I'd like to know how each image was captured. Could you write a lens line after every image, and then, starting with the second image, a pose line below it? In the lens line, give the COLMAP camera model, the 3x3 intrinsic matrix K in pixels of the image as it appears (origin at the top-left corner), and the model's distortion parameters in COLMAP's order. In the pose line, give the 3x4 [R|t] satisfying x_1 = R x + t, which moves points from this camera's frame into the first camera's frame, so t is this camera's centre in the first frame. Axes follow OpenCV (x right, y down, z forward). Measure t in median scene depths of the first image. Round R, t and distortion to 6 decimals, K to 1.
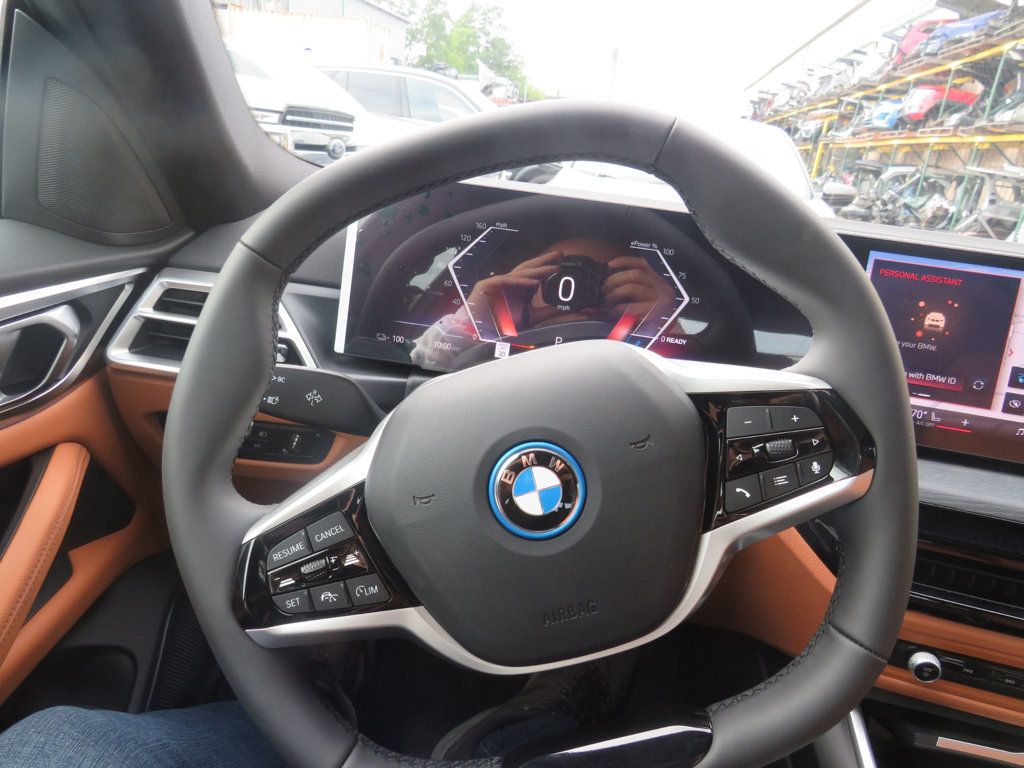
lens RADIAL K [[701.3, 0, 504.8], [0, 701.3, 387.1], [0, 0, 1]] dist [-0.055819, 0.035667]
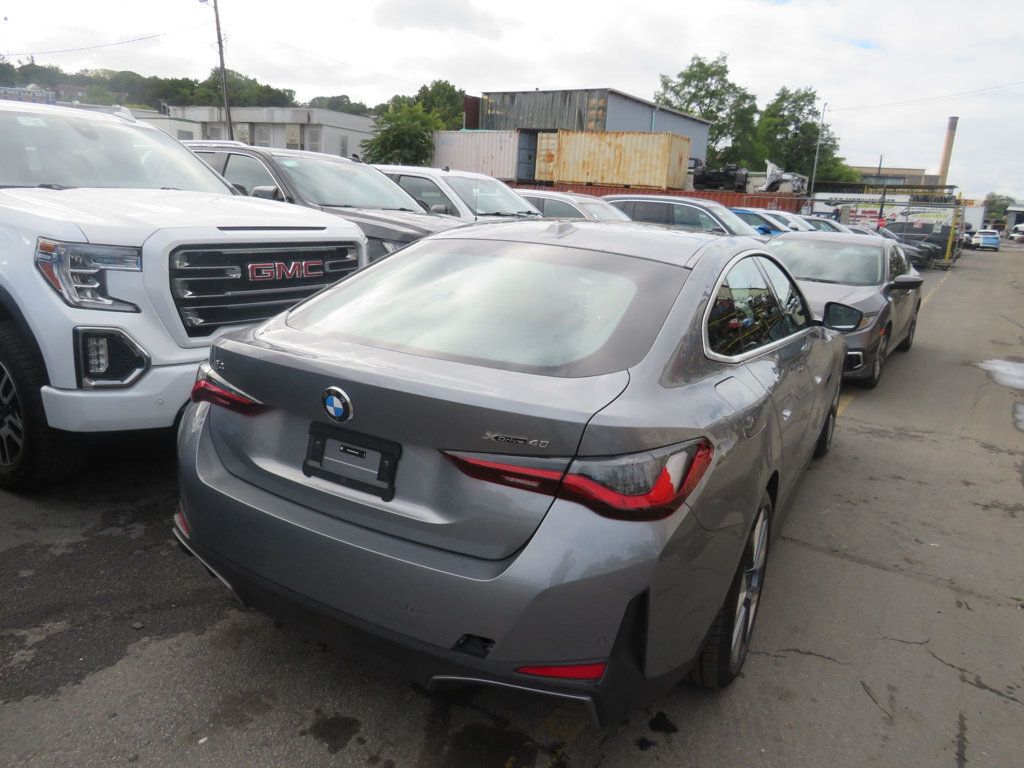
lens RADIAL K [[762.6, 0, 511.1], [0, 762.6, 388.0], [0, 0, 1]] dist [-0.045218, 0.025804]
pose [[0.919638, 0.047684, -0.389861, 0.100807], [-0.094576, 0.990281, -0.101974, 0.070436], [0.381209, 0.130651, 0.915210, -0.293689]]
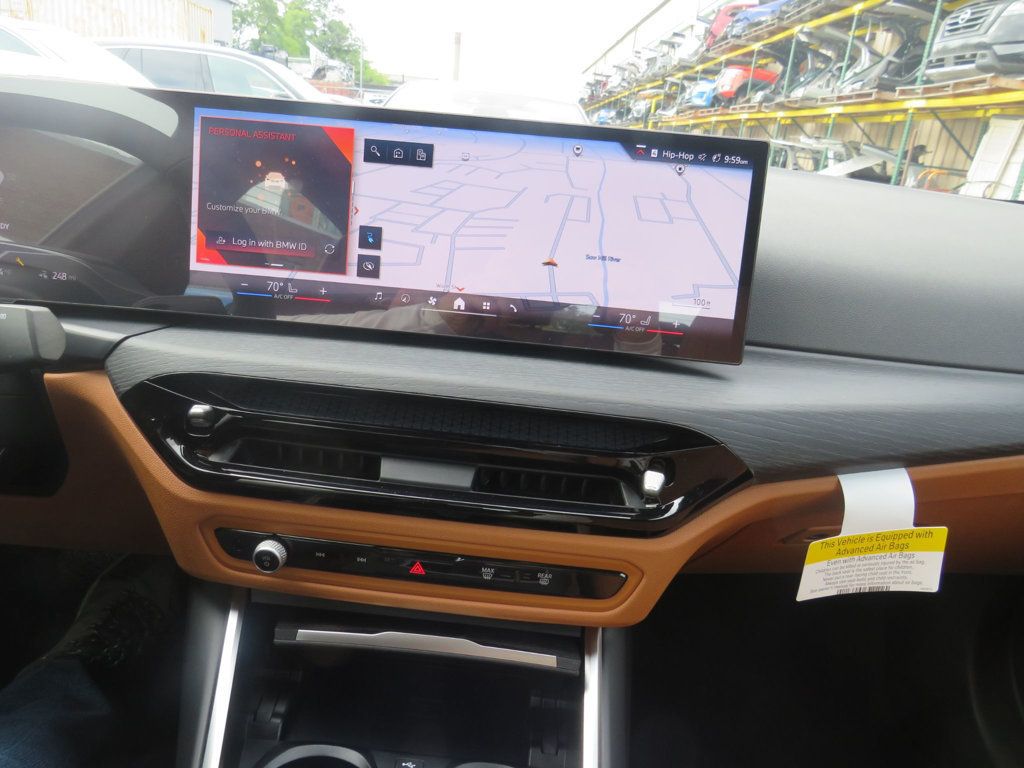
lens RADIAL K [[701.3, 0, 504.7], [0, 701.3, 384.6], [0, 0, 1]] dist [-0.055819, 0.035667]
pose [[0.980774, -0.078679, 0.178581, 0.027230], [0.076198, 0.996877, 0.020722, 0.006544], [-0.179654, -0.006716, 0.983707, 0.001312]]
